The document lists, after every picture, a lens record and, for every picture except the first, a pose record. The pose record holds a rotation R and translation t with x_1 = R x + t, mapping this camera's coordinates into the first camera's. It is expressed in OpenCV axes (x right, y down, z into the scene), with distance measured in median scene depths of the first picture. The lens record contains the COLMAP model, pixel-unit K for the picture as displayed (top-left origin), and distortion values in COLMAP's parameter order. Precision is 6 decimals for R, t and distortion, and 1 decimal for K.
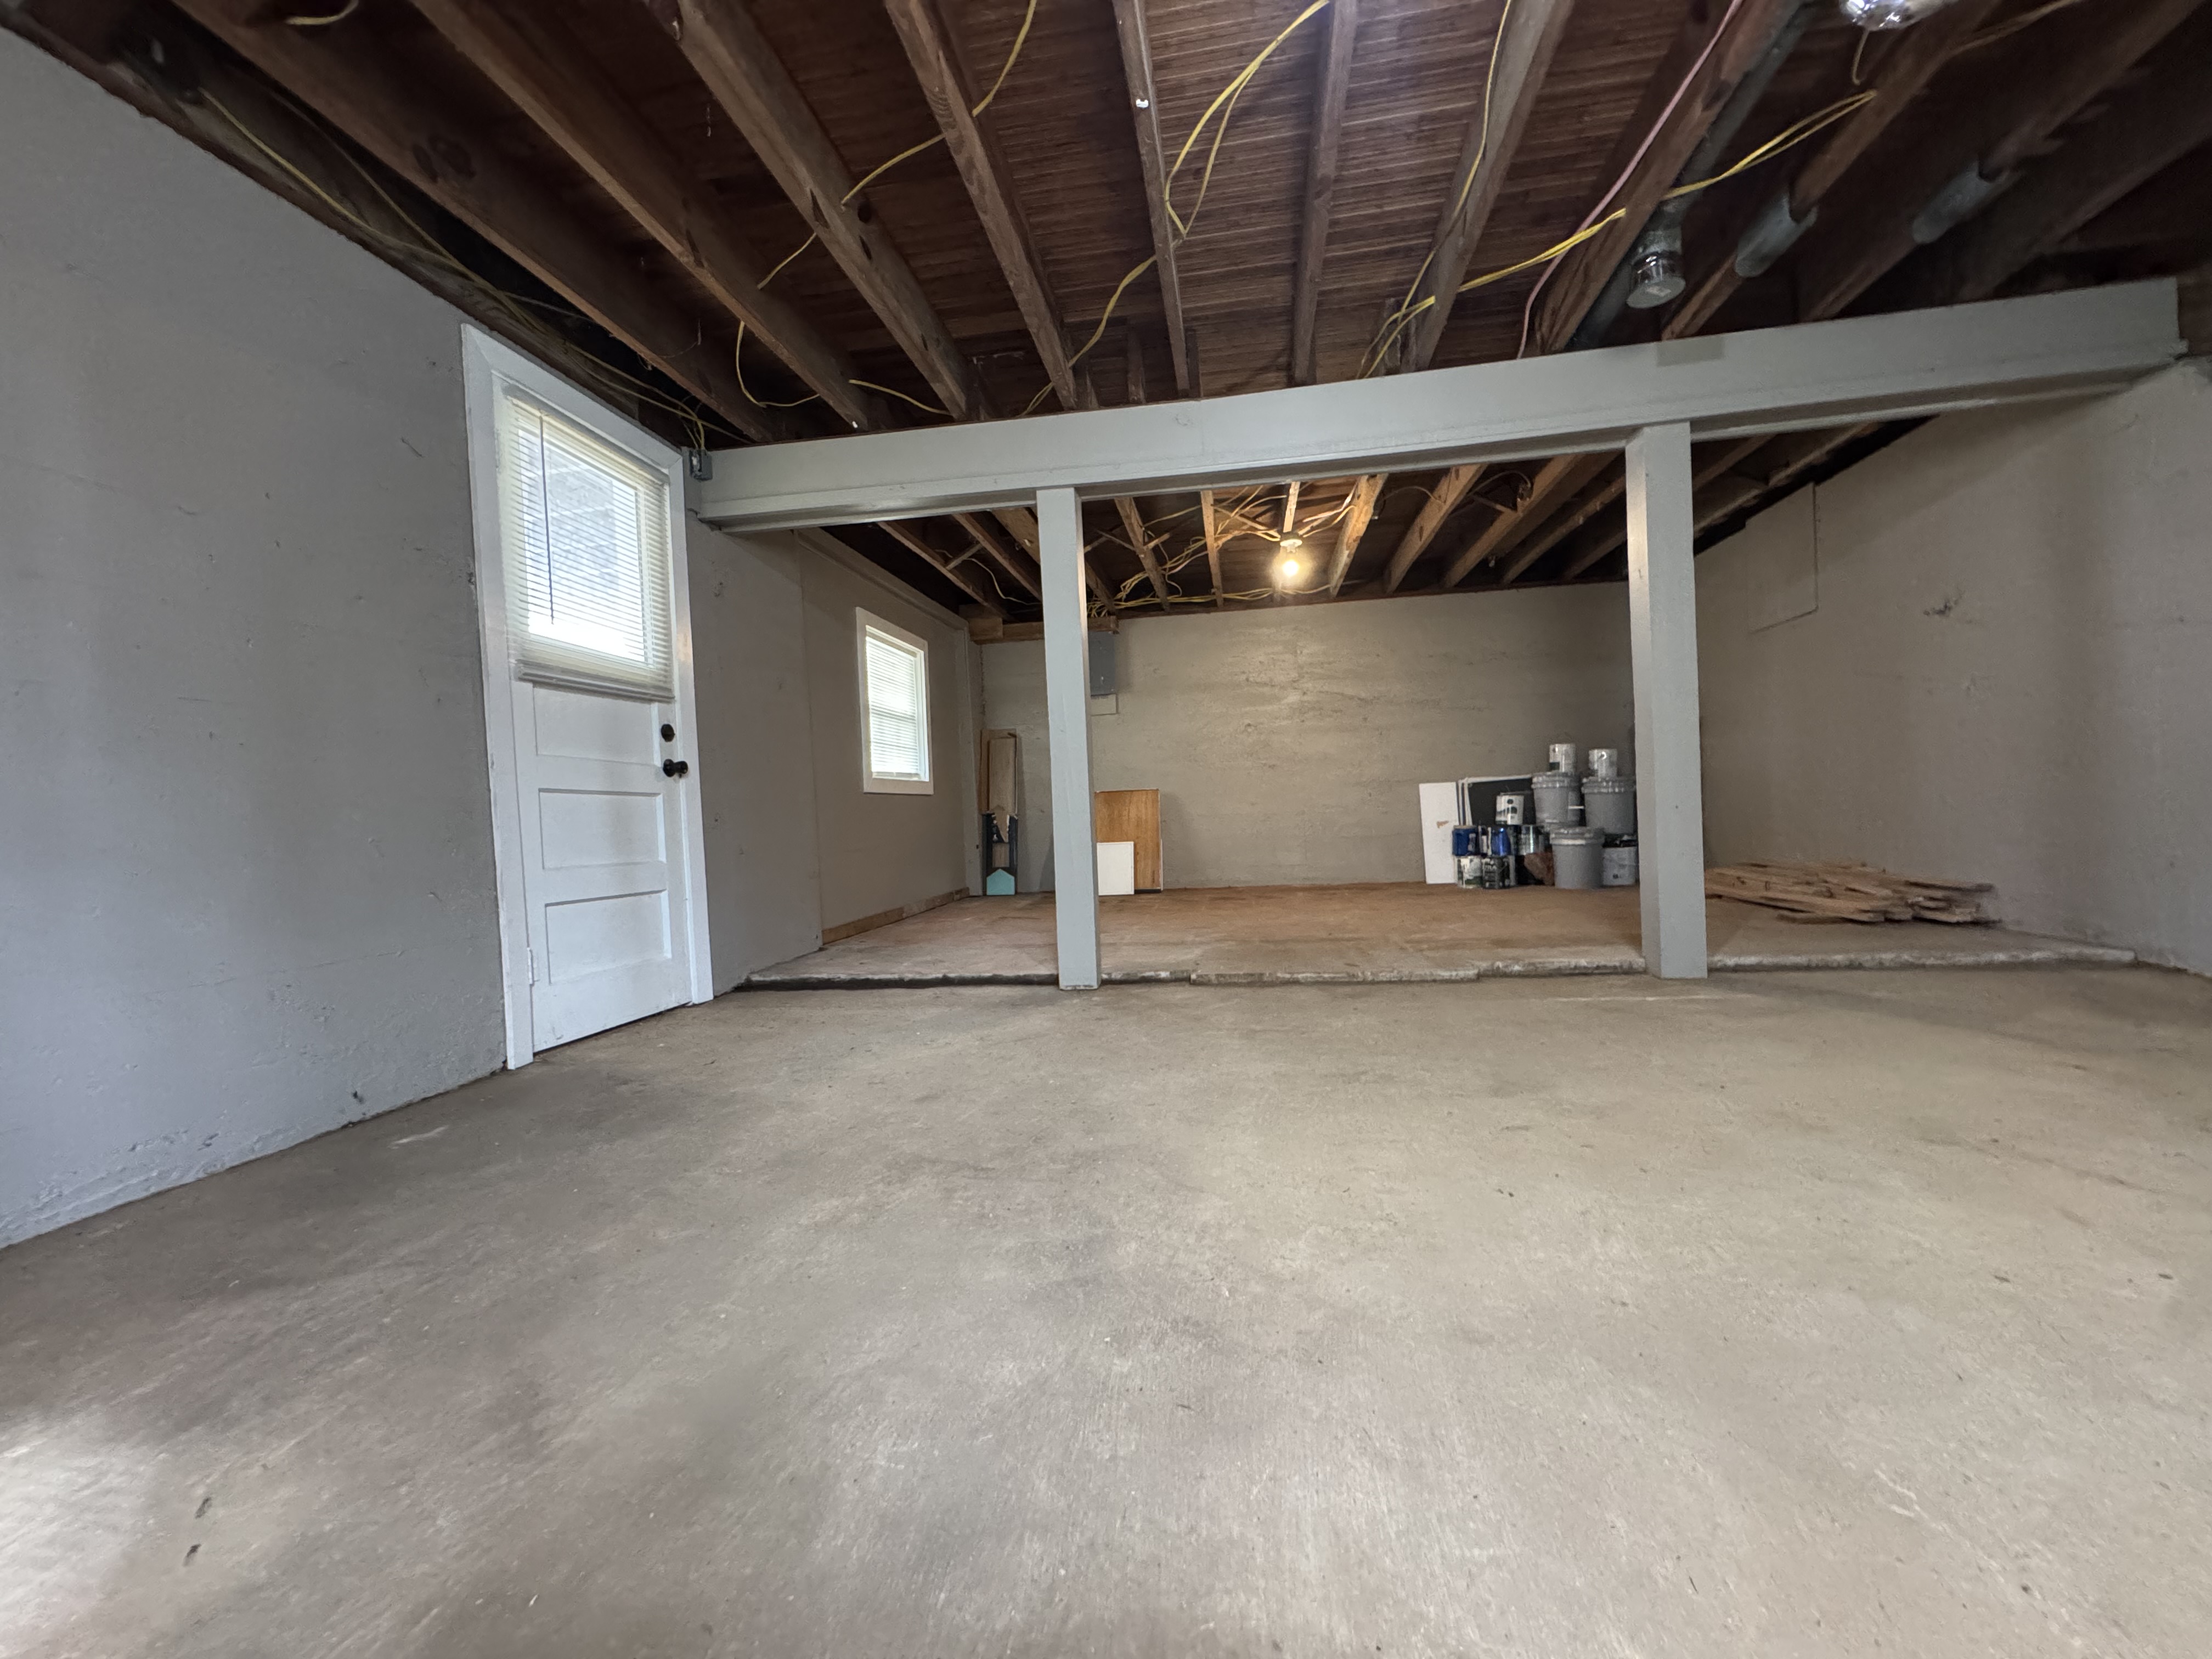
lens RADIAL K [[879.5, 0, 1110.1], [0, 879.5, 828.4], [0, 0, 1]] dist [-0.002760, 0.000430]
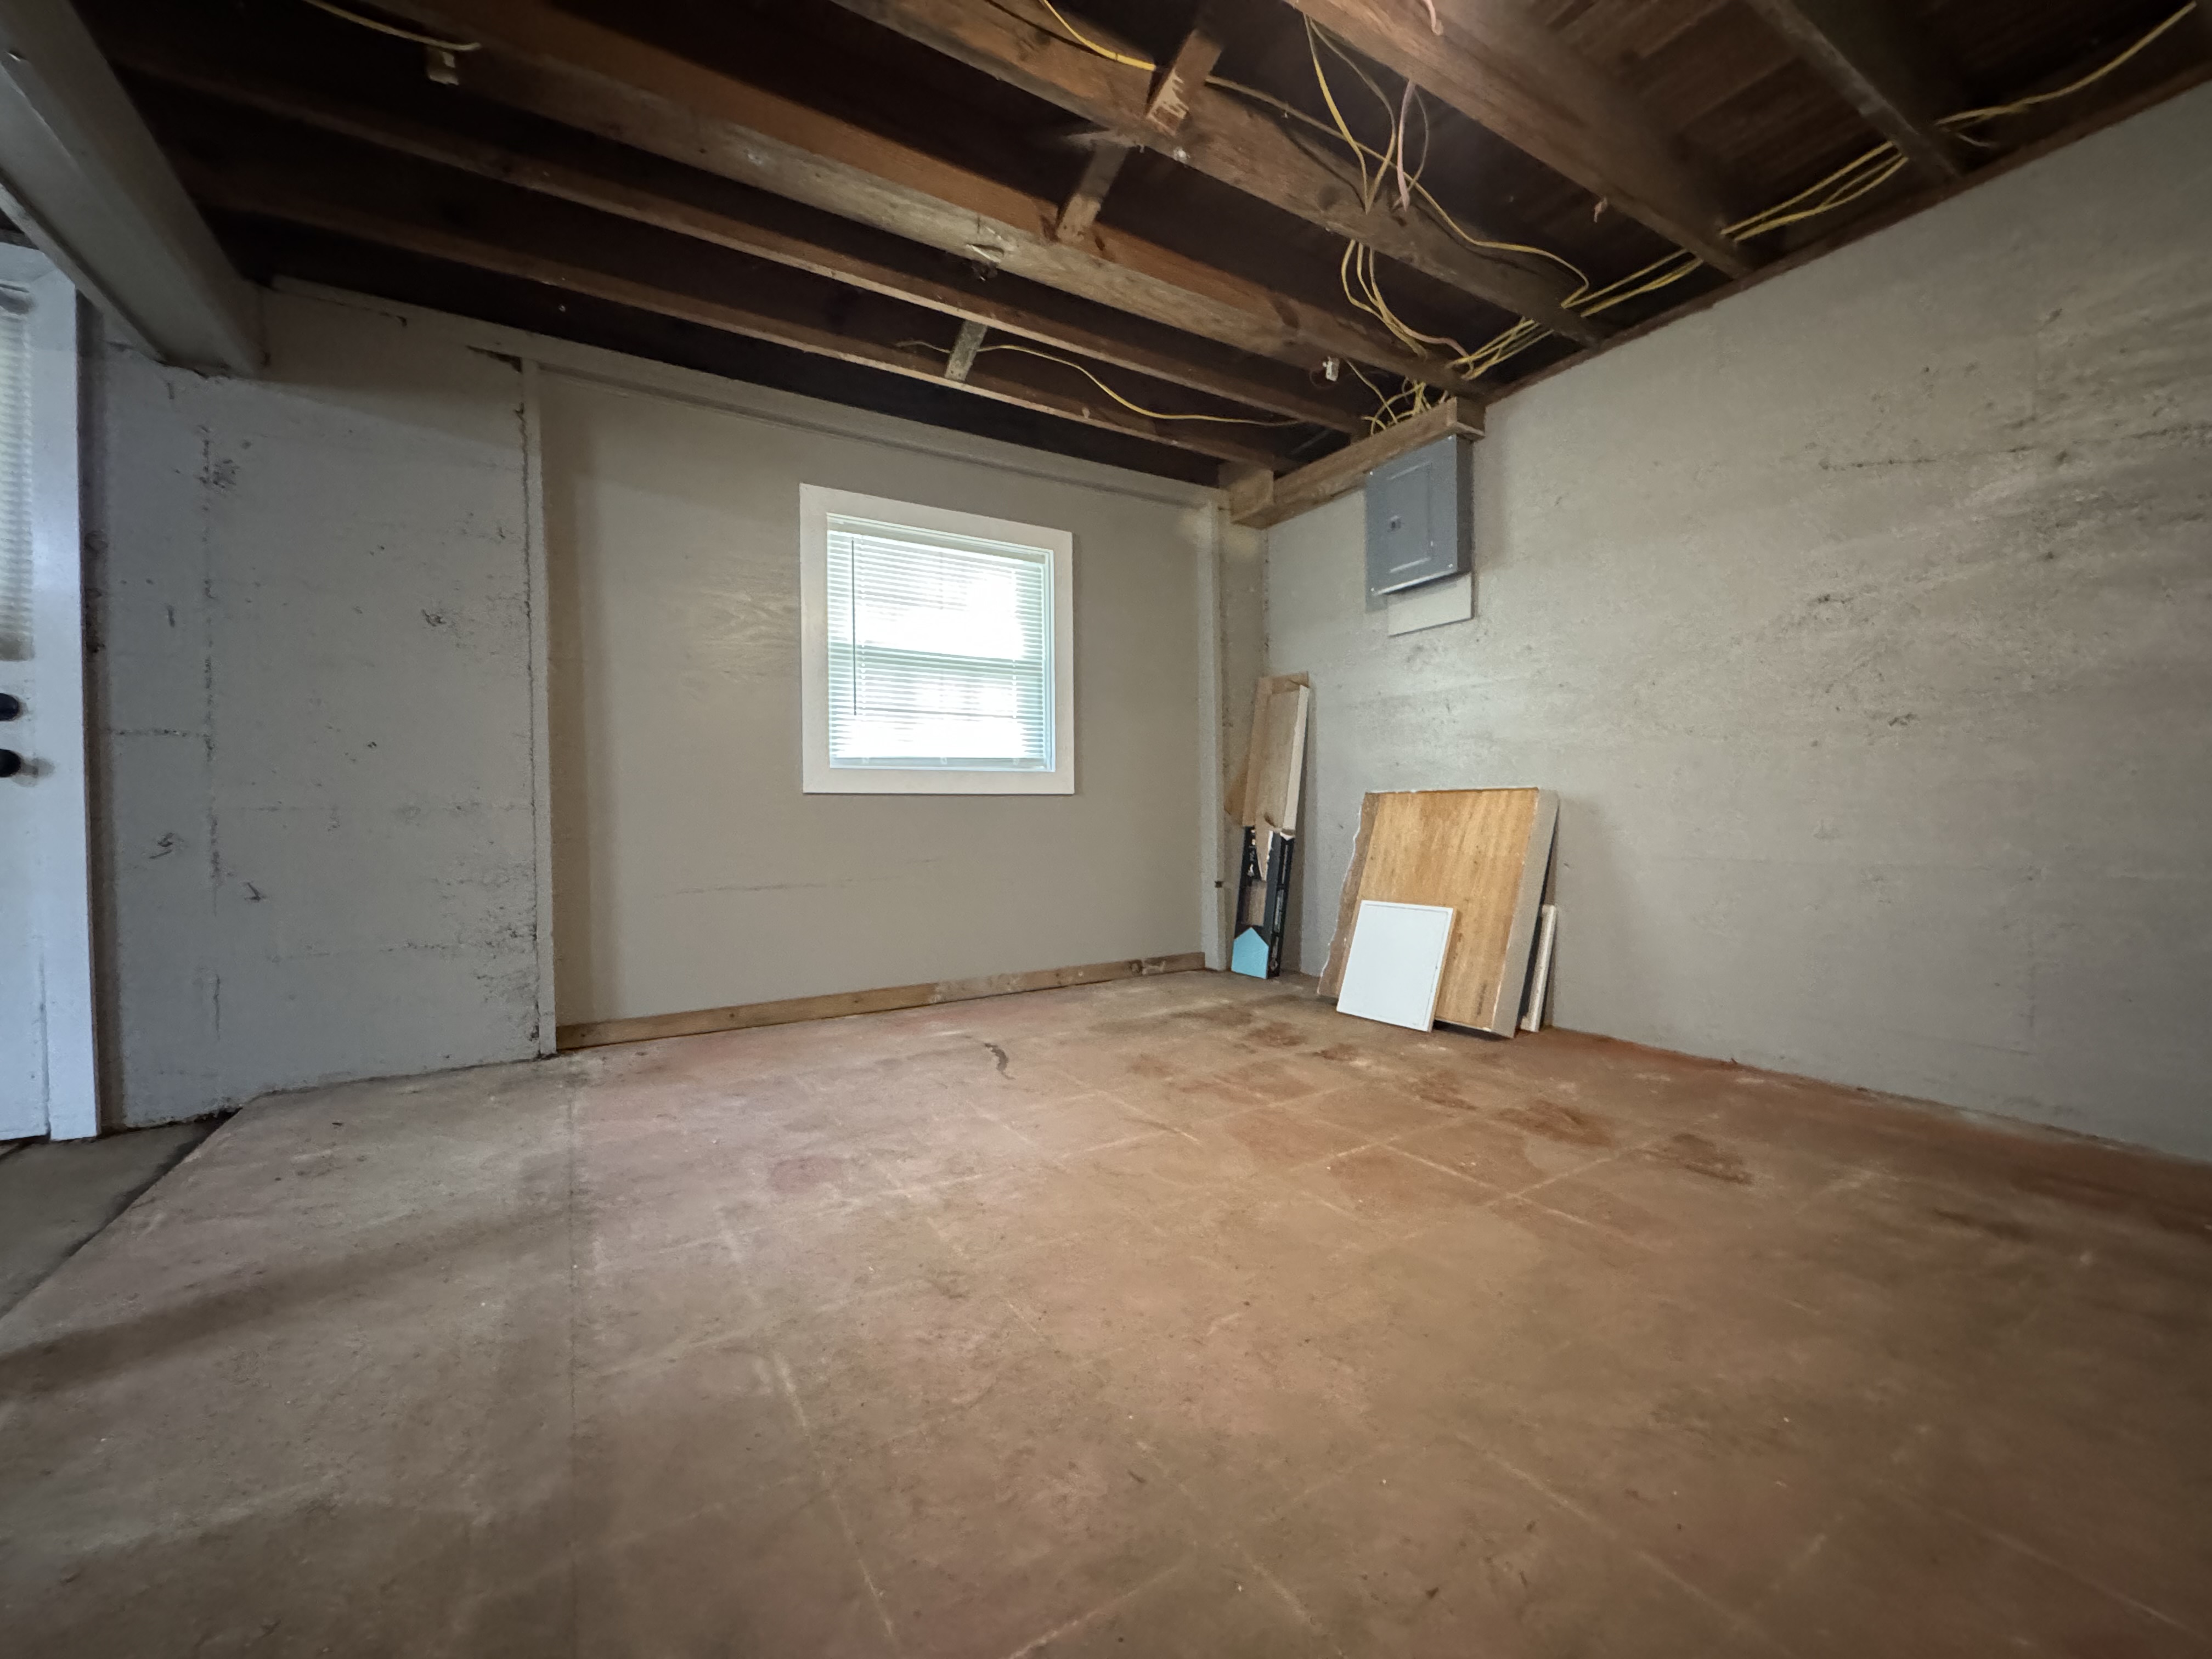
lens RADIAL K [[881.5, 0, 1104.7], [0, 881.5, 830.2], [0, 0, 1]] dist [-0.002918, 0.000449]
pose [[0.650787, 0.046678, -0.757824, 0.486296], [-0.031483, 0.998909, 0.034492, -0.066423], [0.758608, 0.001412, 0.651546, 1.182894]]
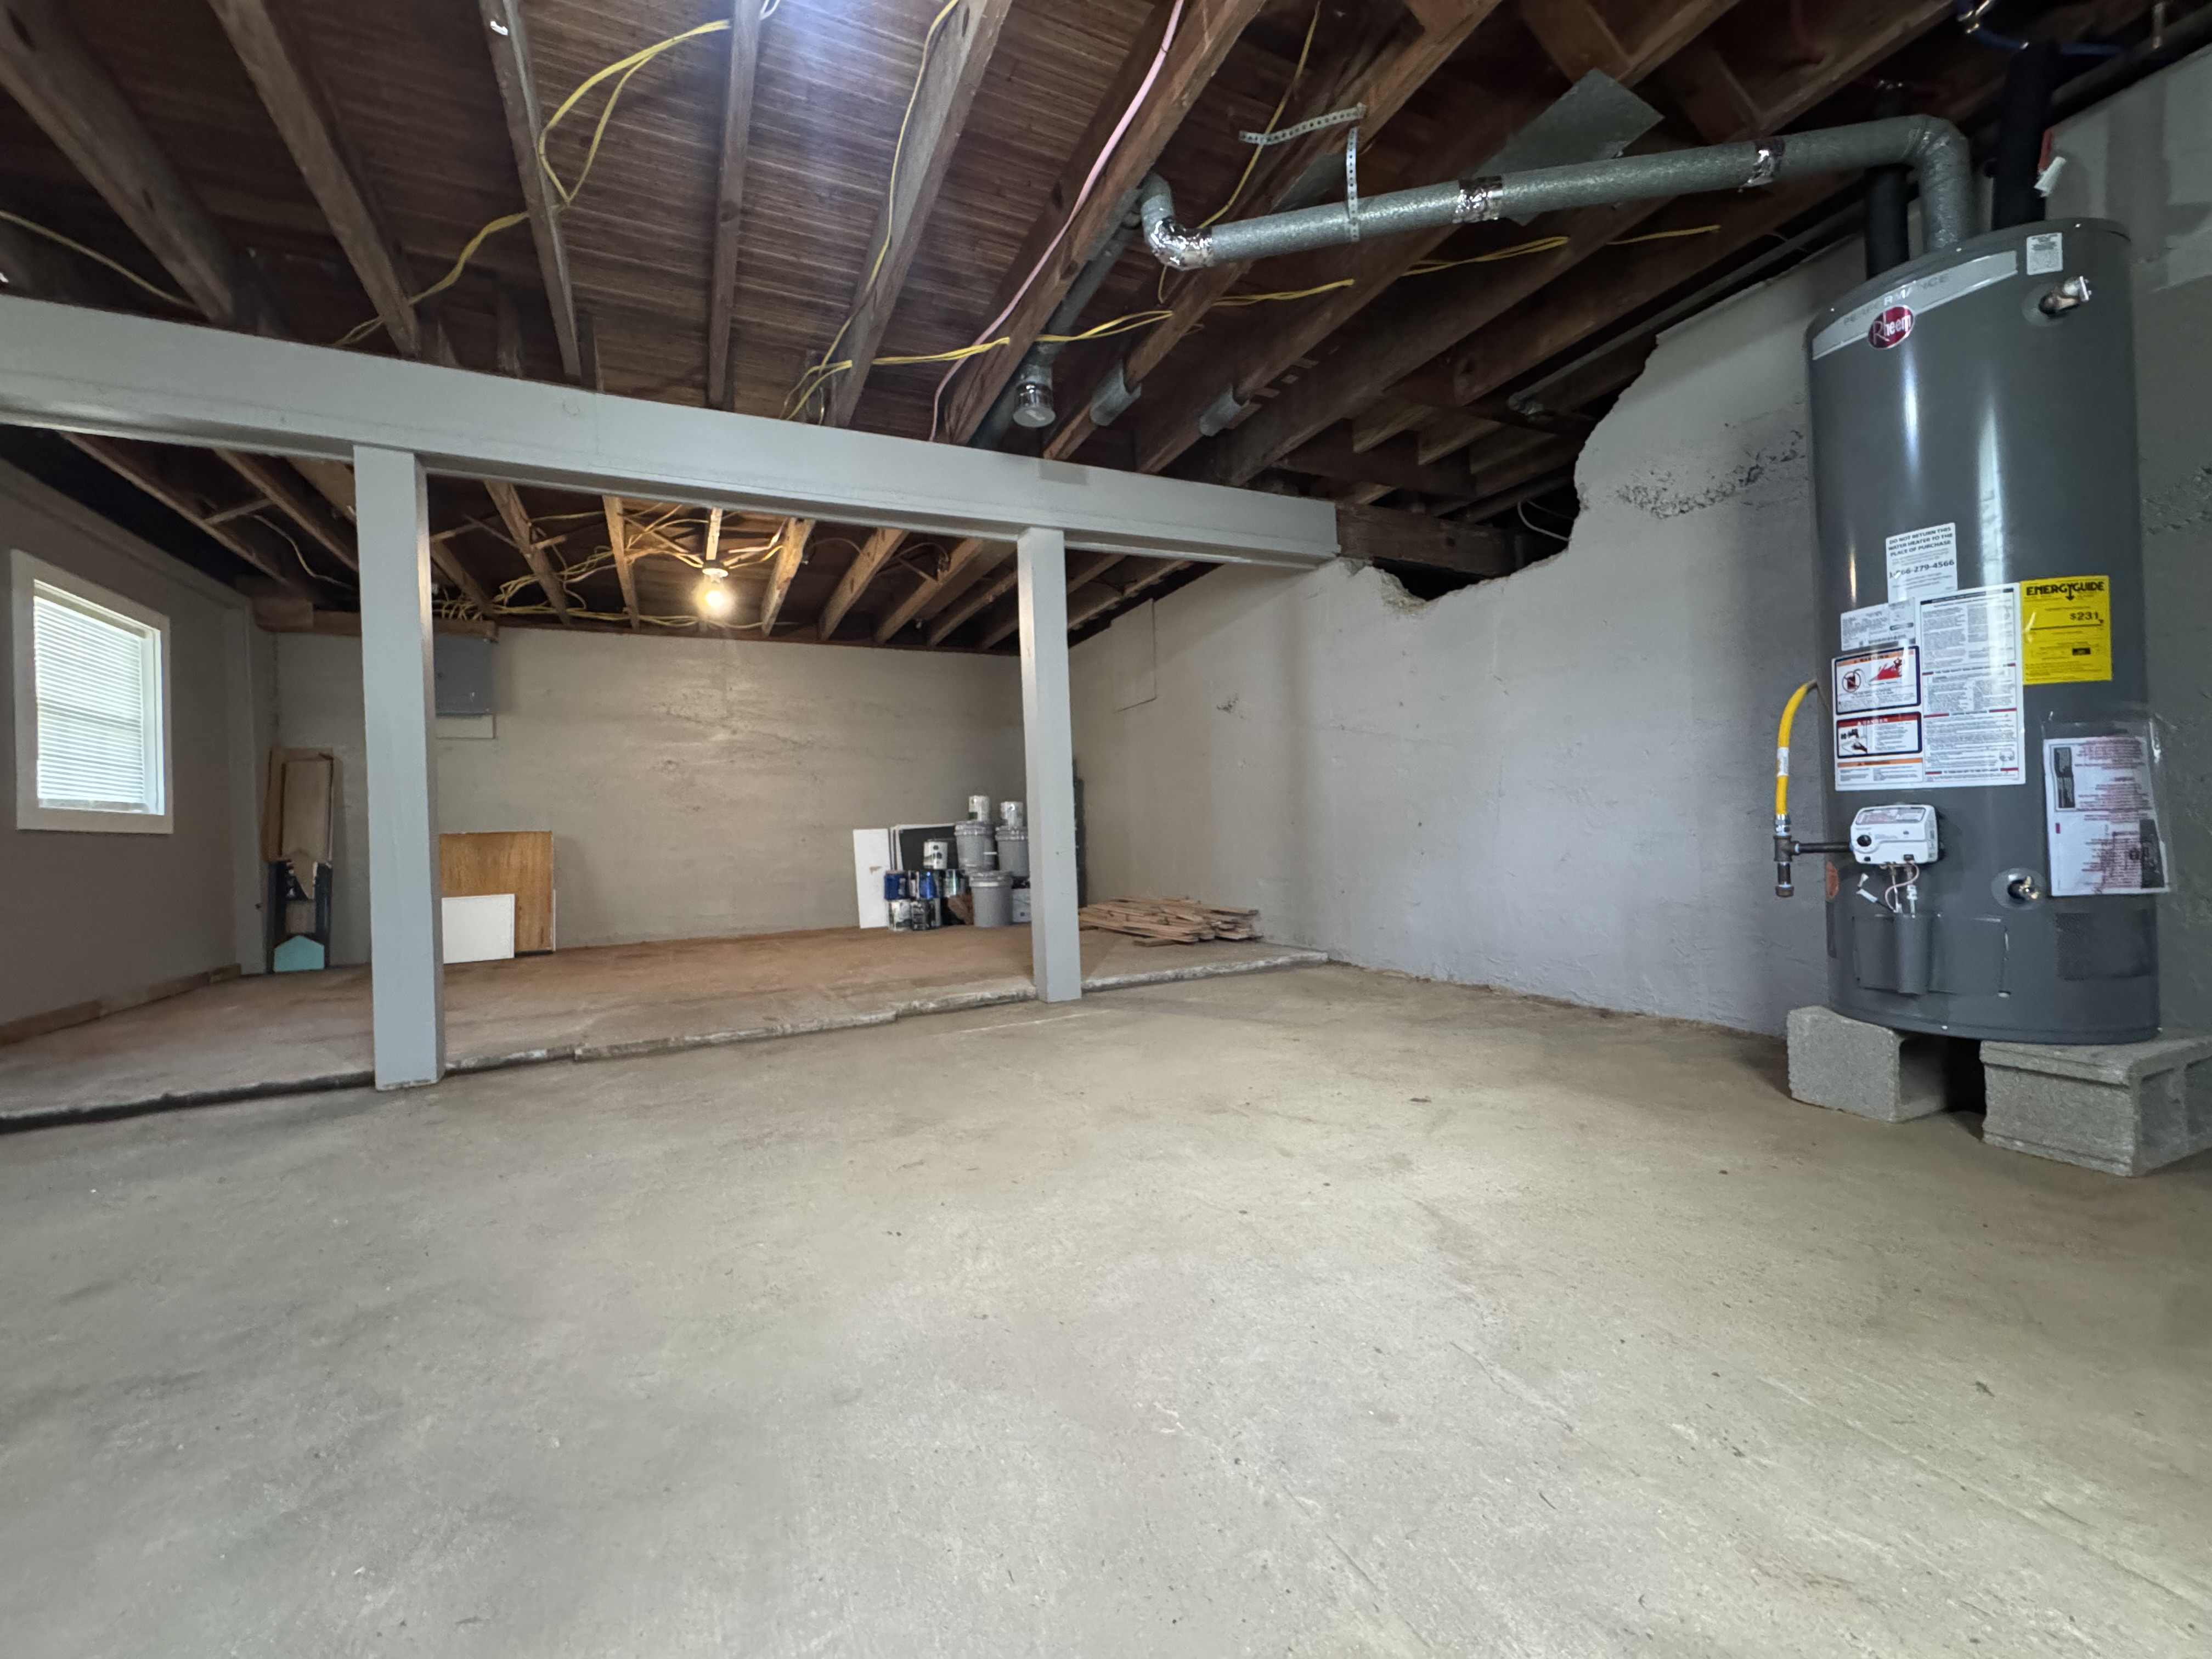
lens RADIAL K [[881.5, 0, 1104.7], [0, 881.5, 830.2], [0, 0, 1]] dist [-0.002918, 0.000449]
pose [[0.823830, 0.014953, 0.566640, 0.027175], [0.012732, 0.998912, -0.044871, -0.001482], [-0.566694, 0.044180, 0.822743, 0.000005]]
